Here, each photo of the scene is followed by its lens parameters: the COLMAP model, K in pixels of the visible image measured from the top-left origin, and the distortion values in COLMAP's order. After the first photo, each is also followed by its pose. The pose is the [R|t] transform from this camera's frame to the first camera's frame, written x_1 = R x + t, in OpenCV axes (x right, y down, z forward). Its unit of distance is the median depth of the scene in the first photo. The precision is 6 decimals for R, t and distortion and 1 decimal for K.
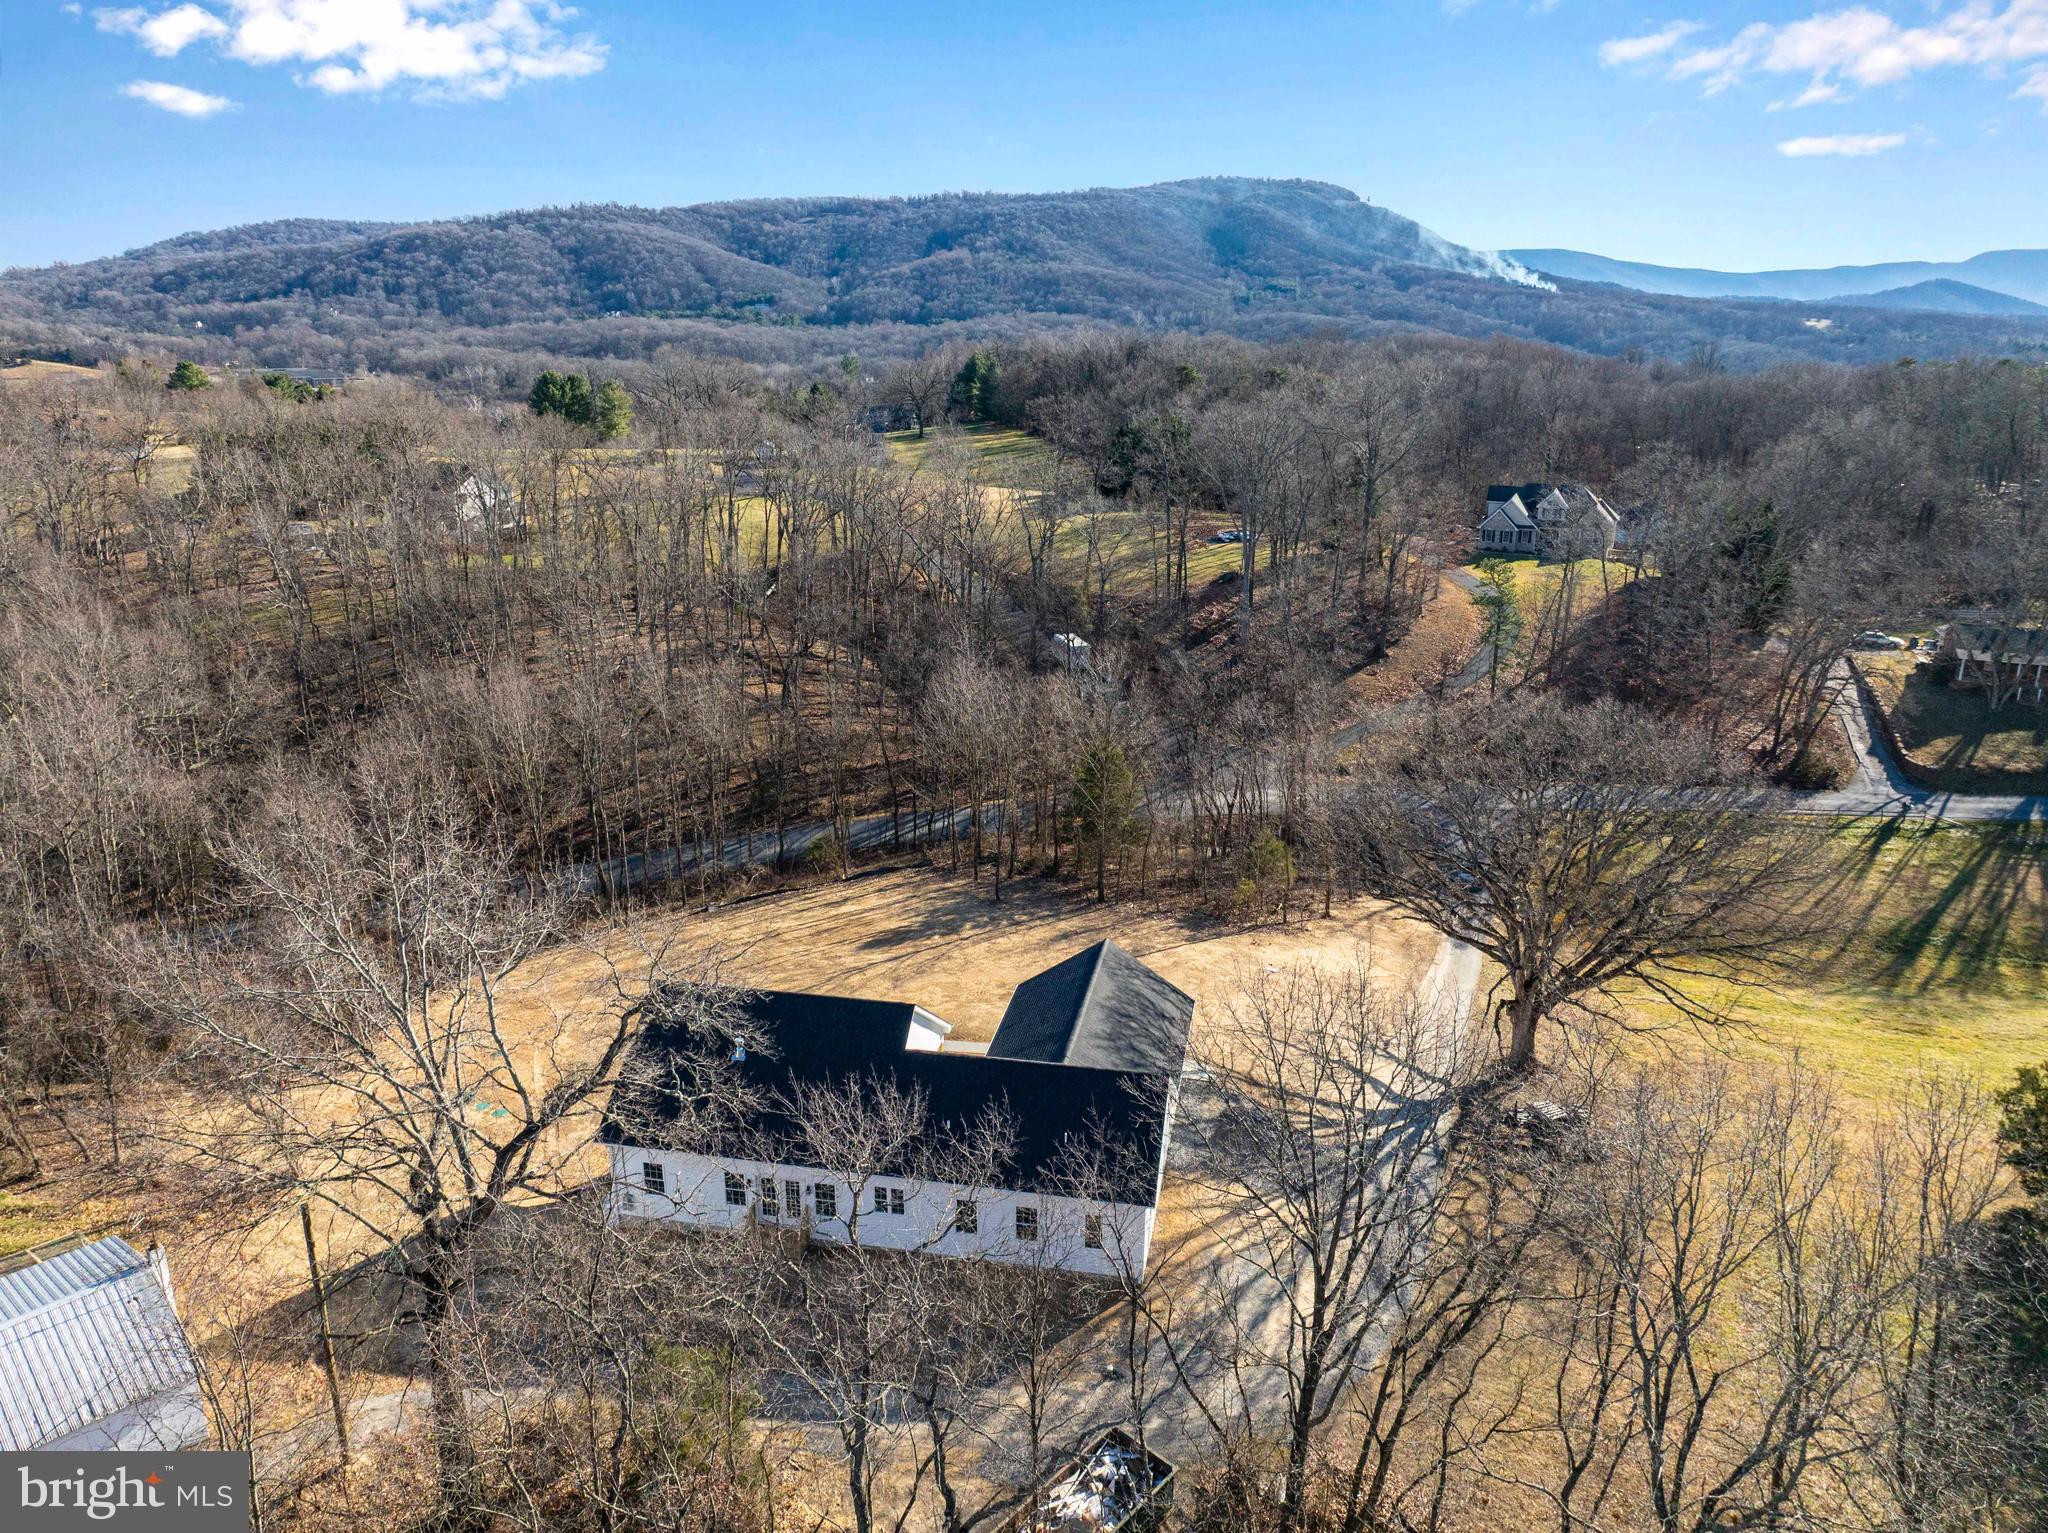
lens RADIAL K [[1447.6, 0, 1035.1], [0, 1447.6, 764.6], [0, 0, 1]] dist [-0.051248, 0.024031]
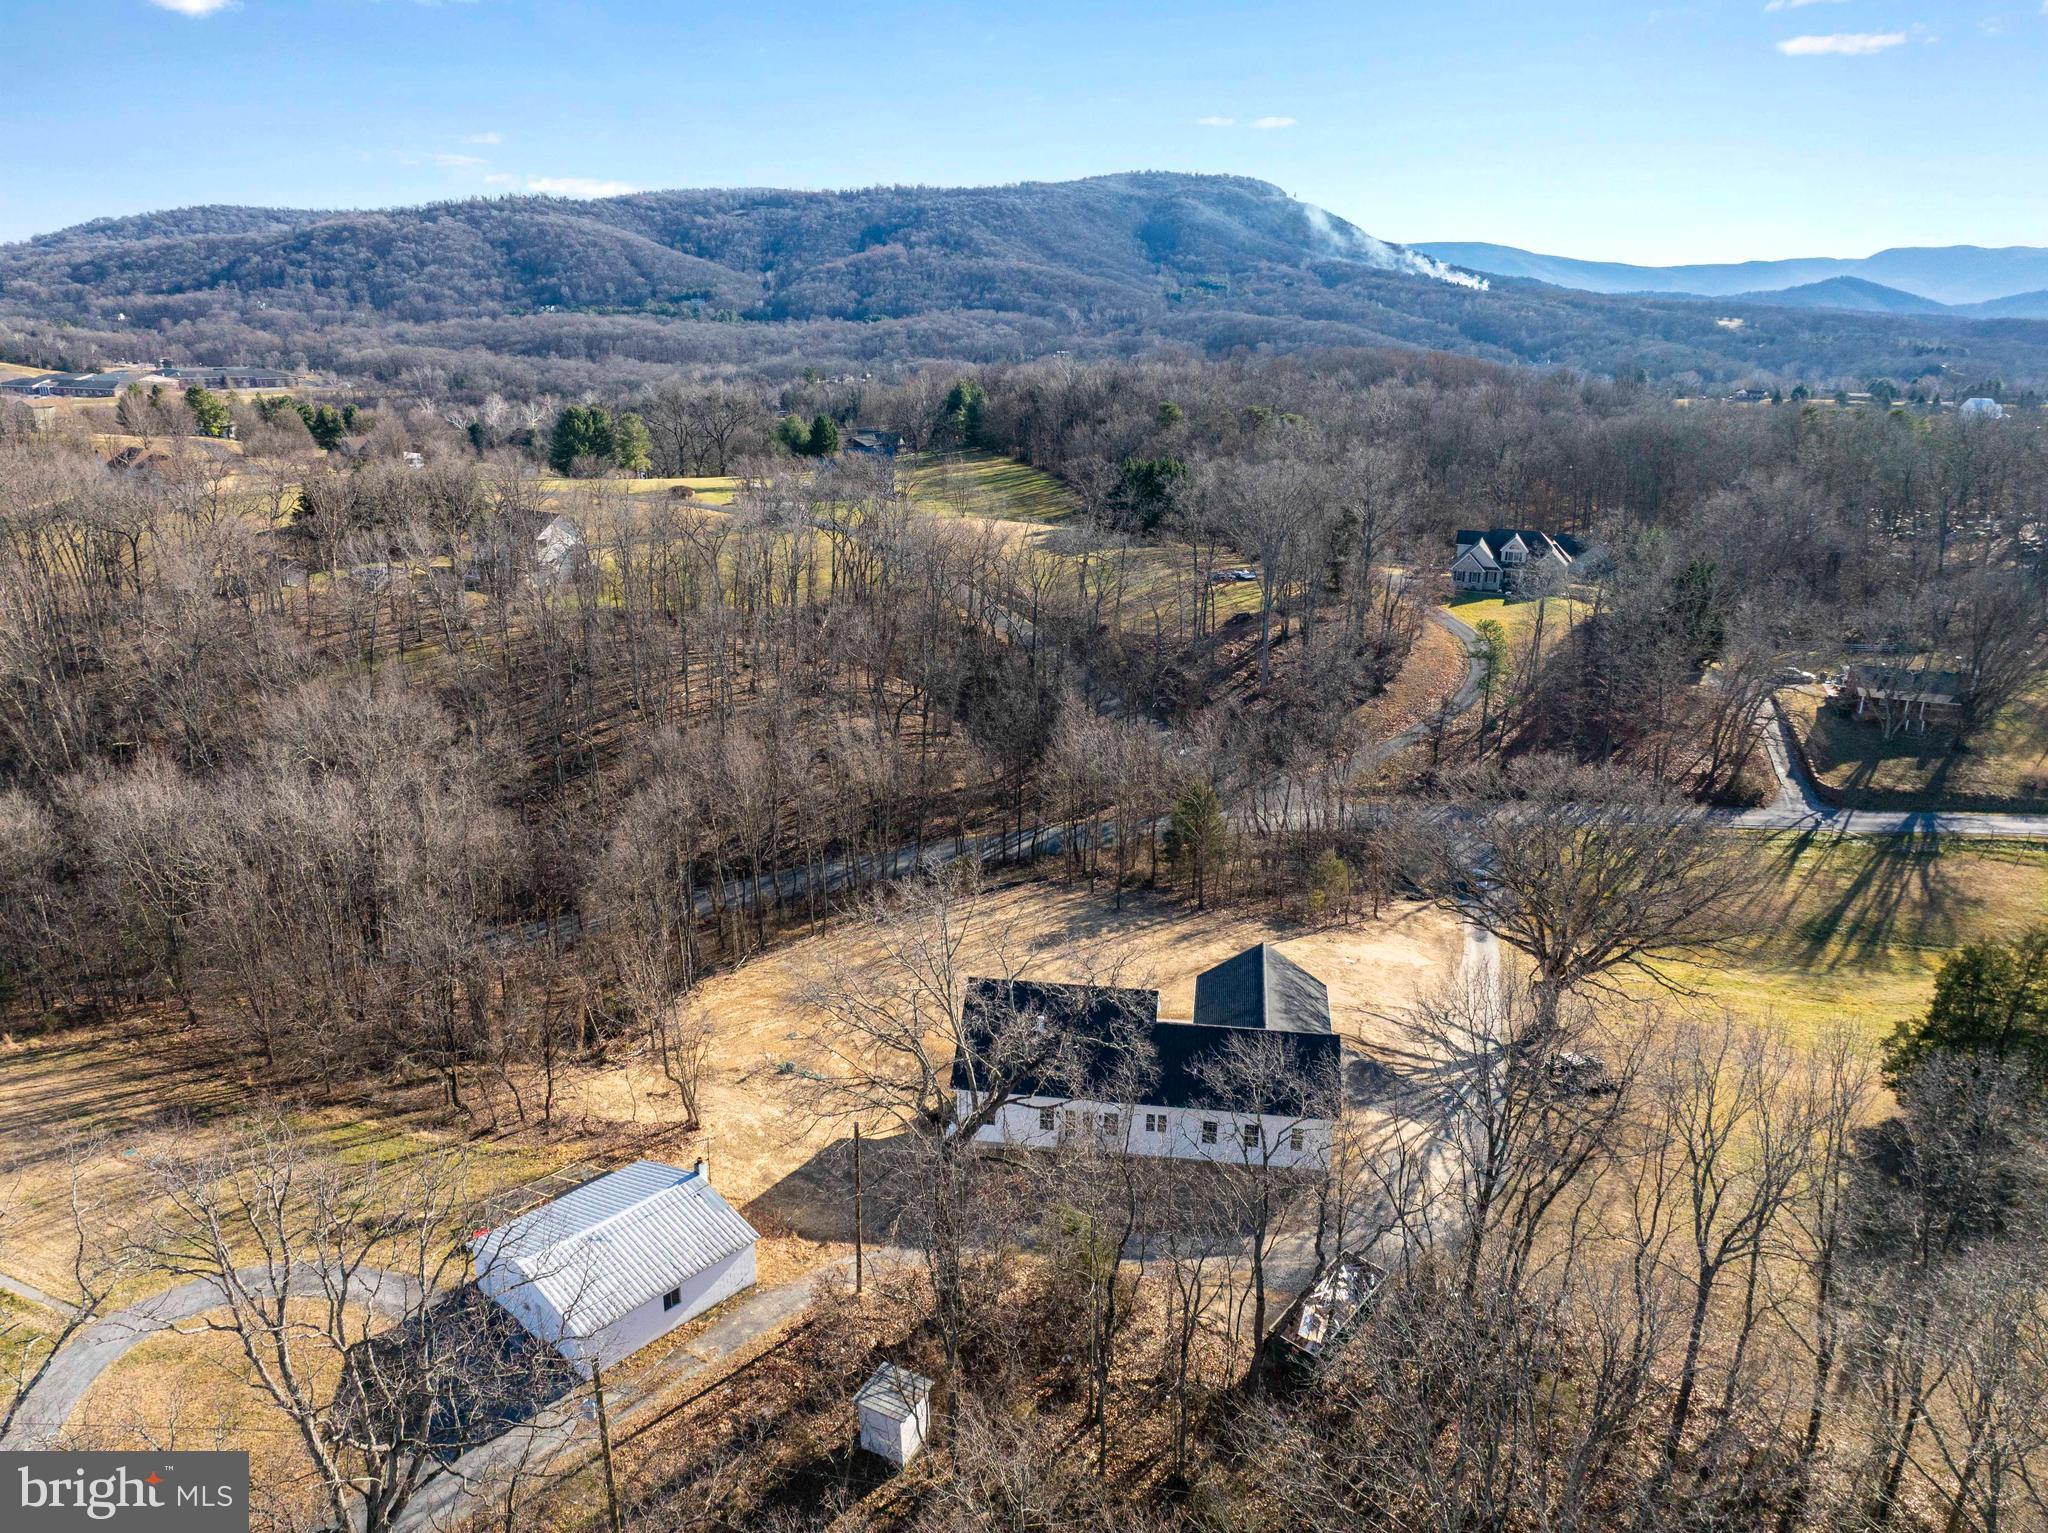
lens RADIAL K [[1442.9, 0, 1039.7], [0, 1442.9, 765.5], [0, 0, 1]] dist [-0.046326, 0.009513]
pose [[0.998706, -0.008384, 0.050166, -0.131426], [0.008028, 0.999941, 0.007293, -0.034533], [-0.050224, -0.006880, 0.998714, -0.211085]]
